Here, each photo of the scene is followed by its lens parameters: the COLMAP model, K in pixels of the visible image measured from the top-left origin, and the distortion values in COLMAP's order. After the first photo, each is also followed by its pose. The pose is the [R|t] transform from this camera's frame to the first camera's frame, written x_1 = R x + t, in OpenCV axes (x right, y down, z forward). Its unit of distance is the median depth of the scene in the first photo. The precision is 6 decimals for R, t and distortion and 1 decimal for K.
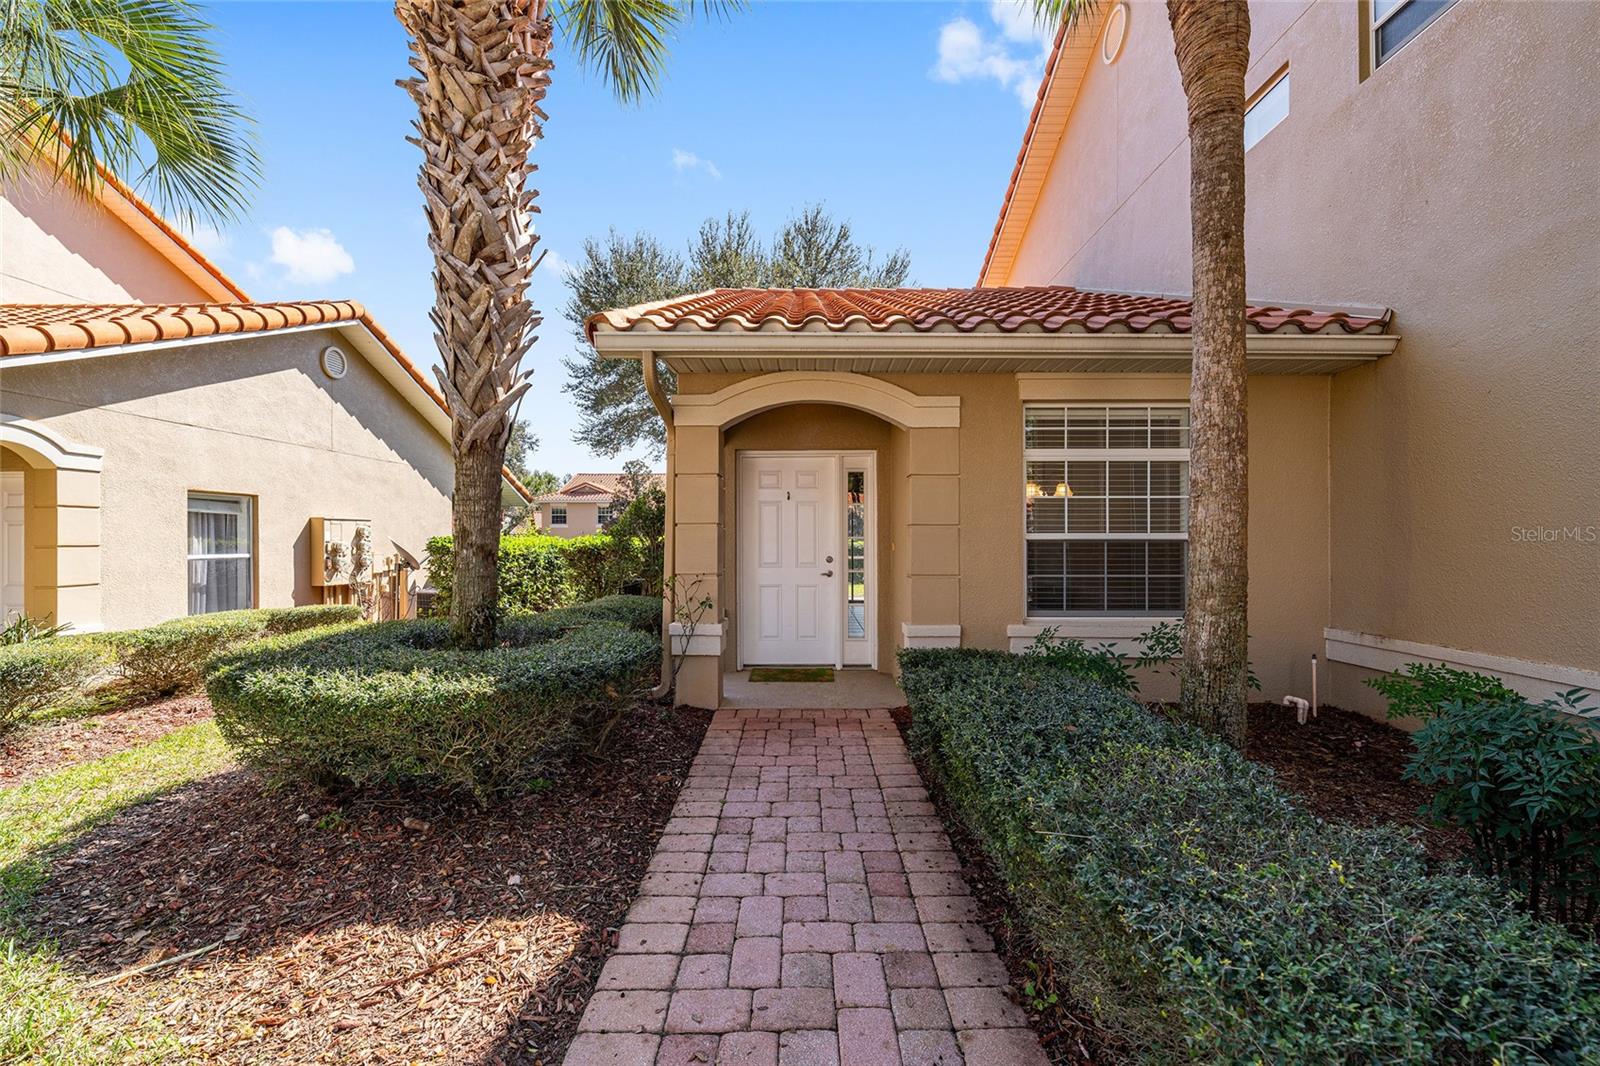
lens RADIAL K [[655.7, 0, 807.6], [0, 655.7, 539.9], [0, 0, 1]] dist [-0.001811, -0.000029]
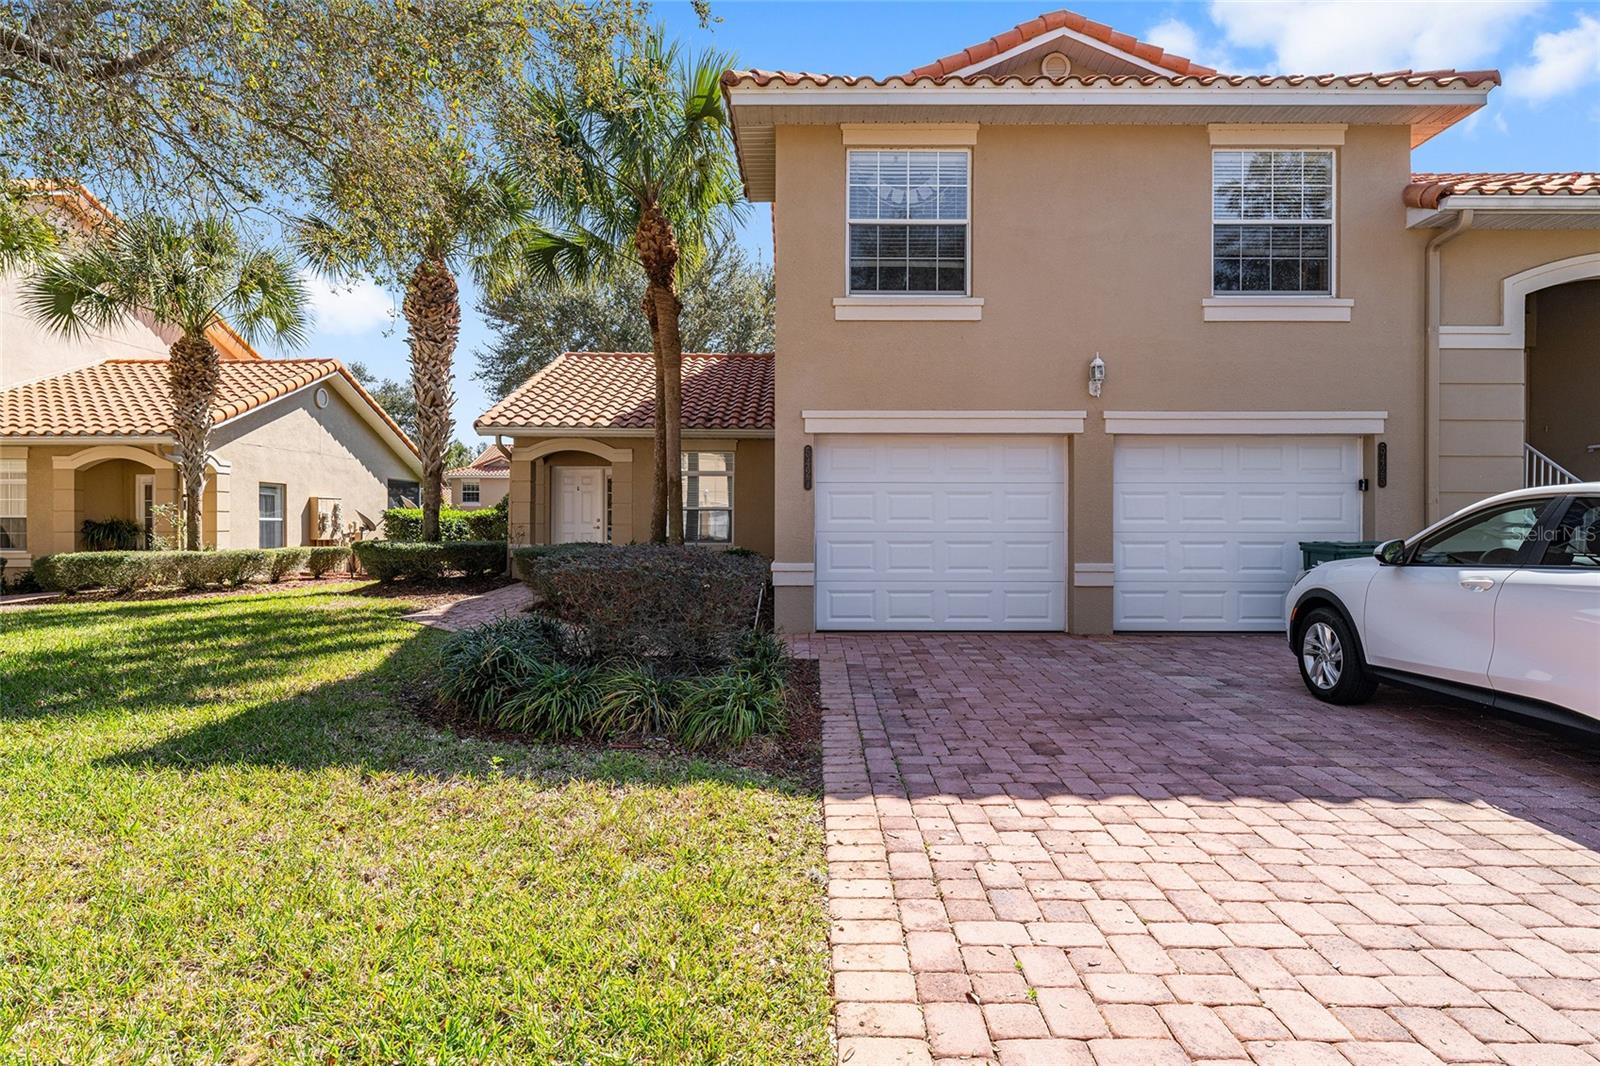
lens RADIAL K [[823.2, 0, 787.8], [0, 823.2, 527.6], [0, 0, 1]] dist [0.001408, -0.000006]
pose [[0.999980, 0.005427, 0.003157, 0.783318], [-0.005442, 0.999974, 0.004679, 0.048299], [-0.003131, -0.004696, 0.999984, -1.970887]]
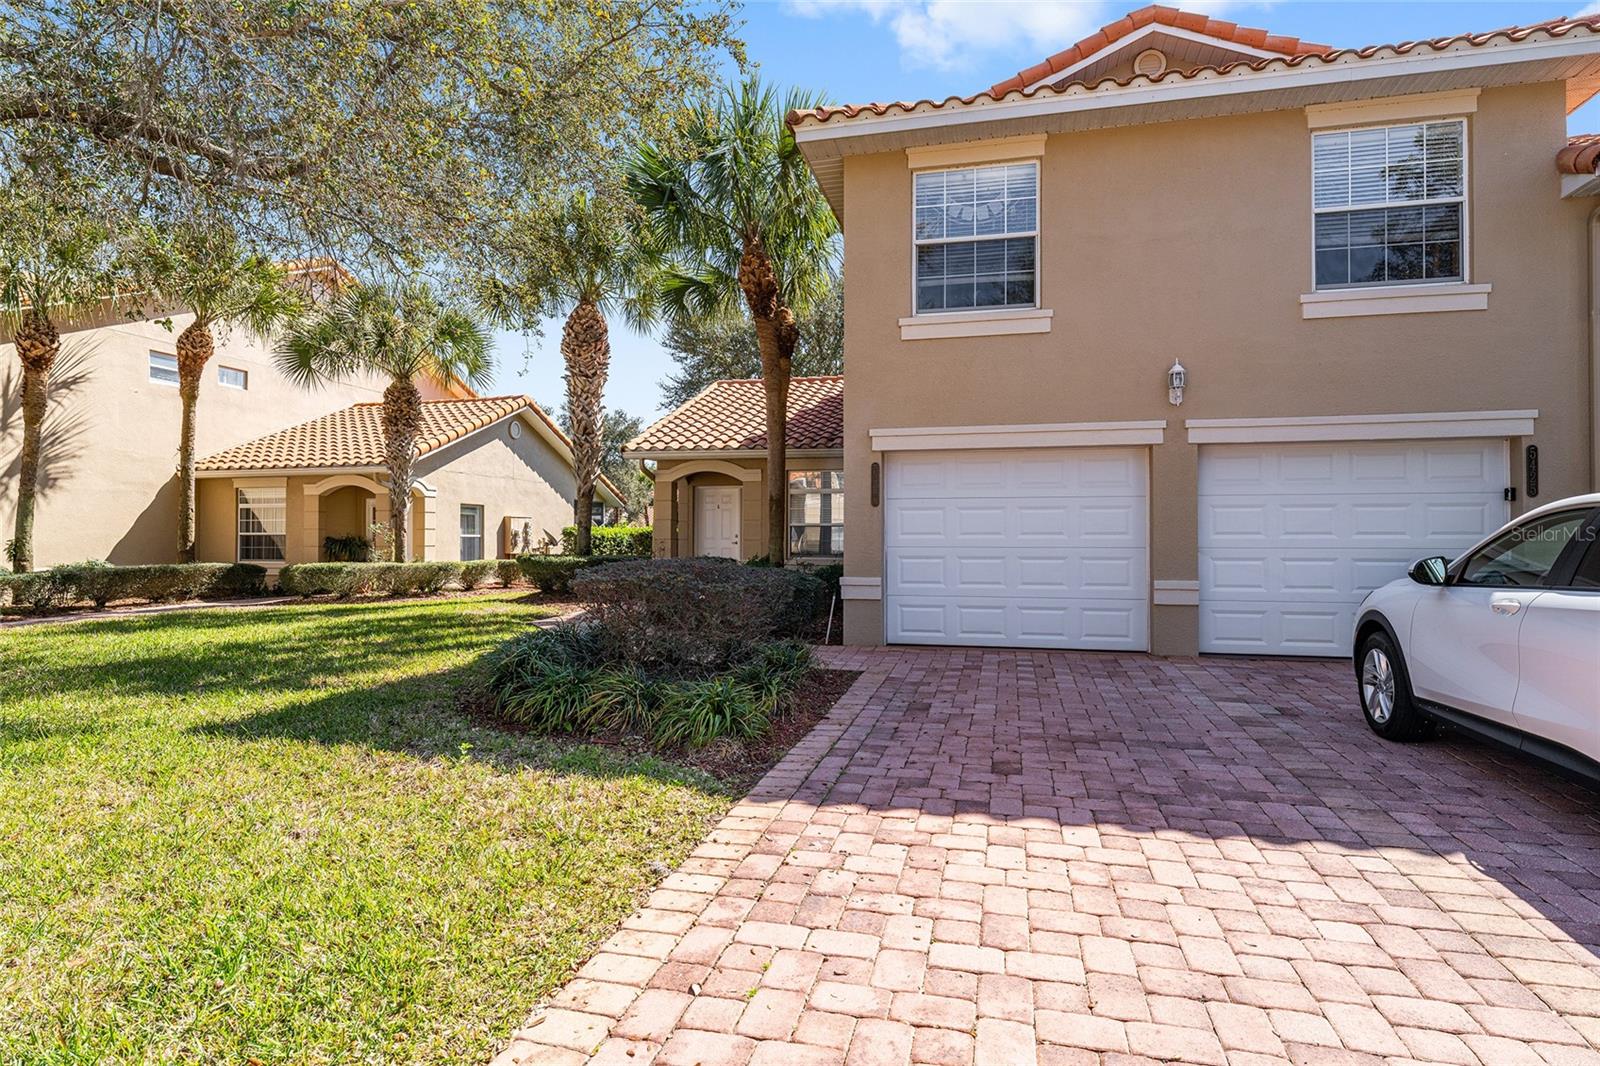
lens RADIAL K [[799.3, 0, 800.0], [0, 799.3, 533.0], [0, 0, 1]] dist [0.001350, -0.000287]
pose [[0.976631, 0.002961, -0.214901, 1.034366], [-0.004550, 0.999966, -0.006901, 0.047472], [0.214873, 0.007718, 0.976612, -1.960813]]
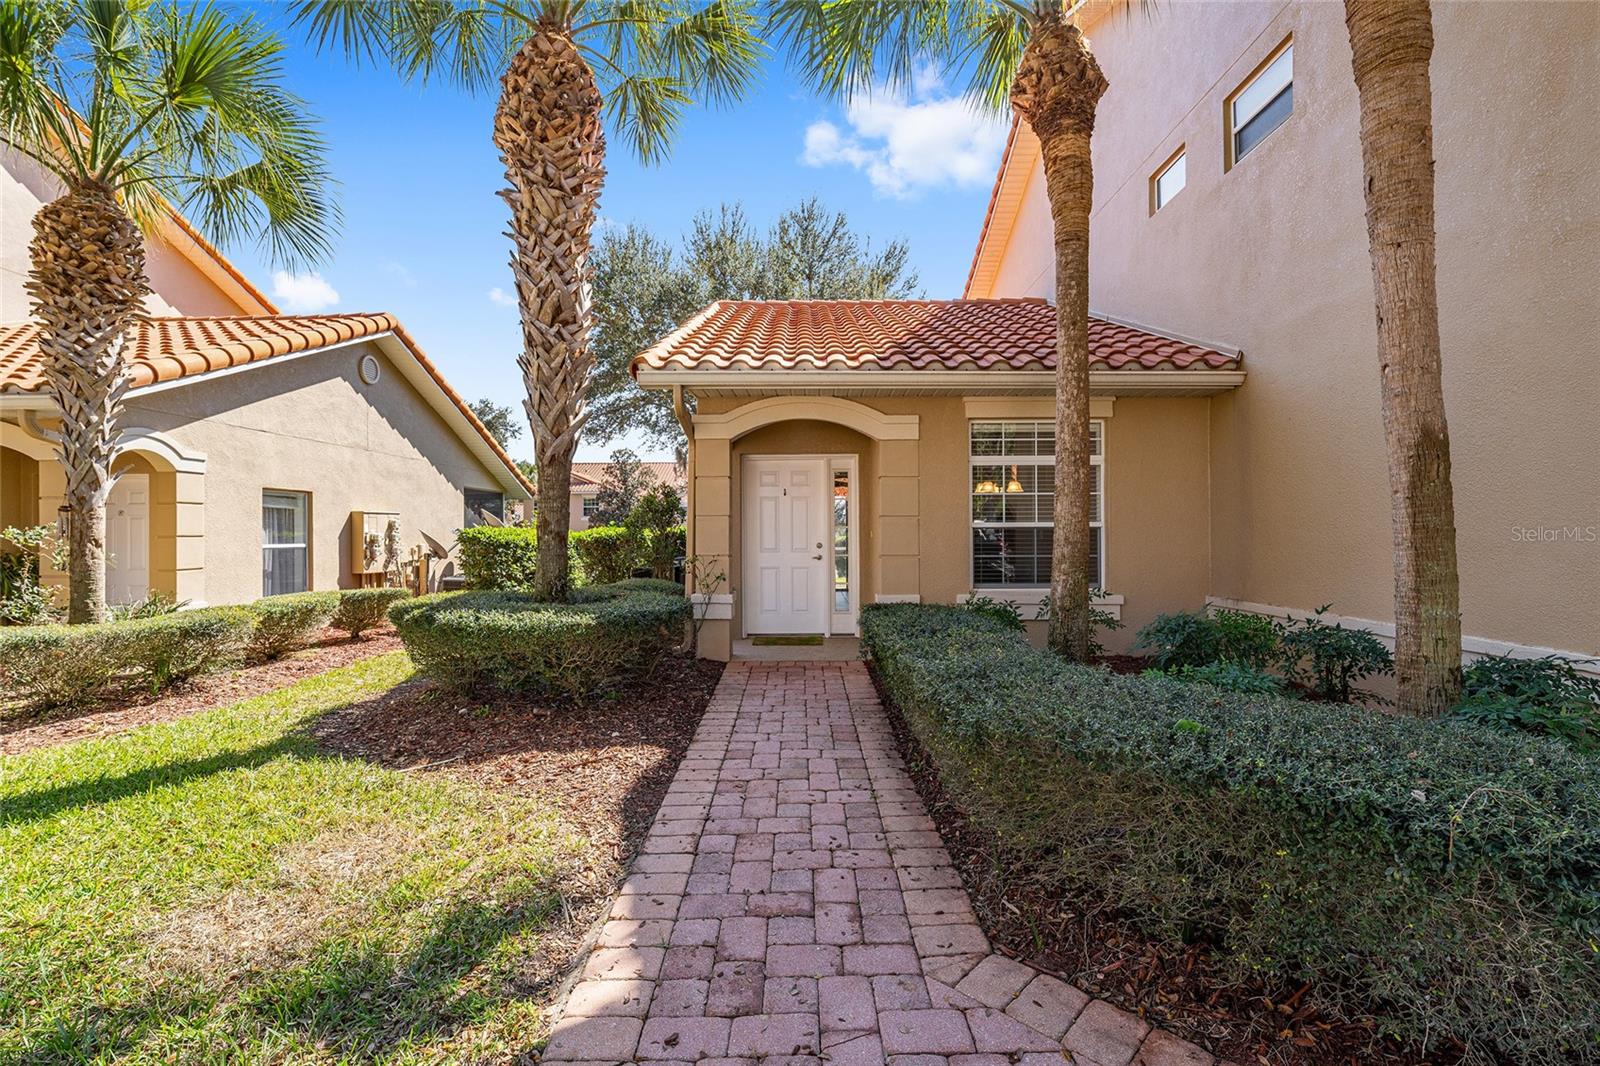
lens RADIAL K [[716.3, 0, 804.1], [0, 716.3, 529.8], [0, 0, 1]] dist [0.000464, -0.000151]
pose [[0.999986, -0.002958, -0.004402, 0.014879], [0.002936, 0.999983, -0.004949, 0.010003], [0.004417, 0.004936, 0.999978, -0.389404]]
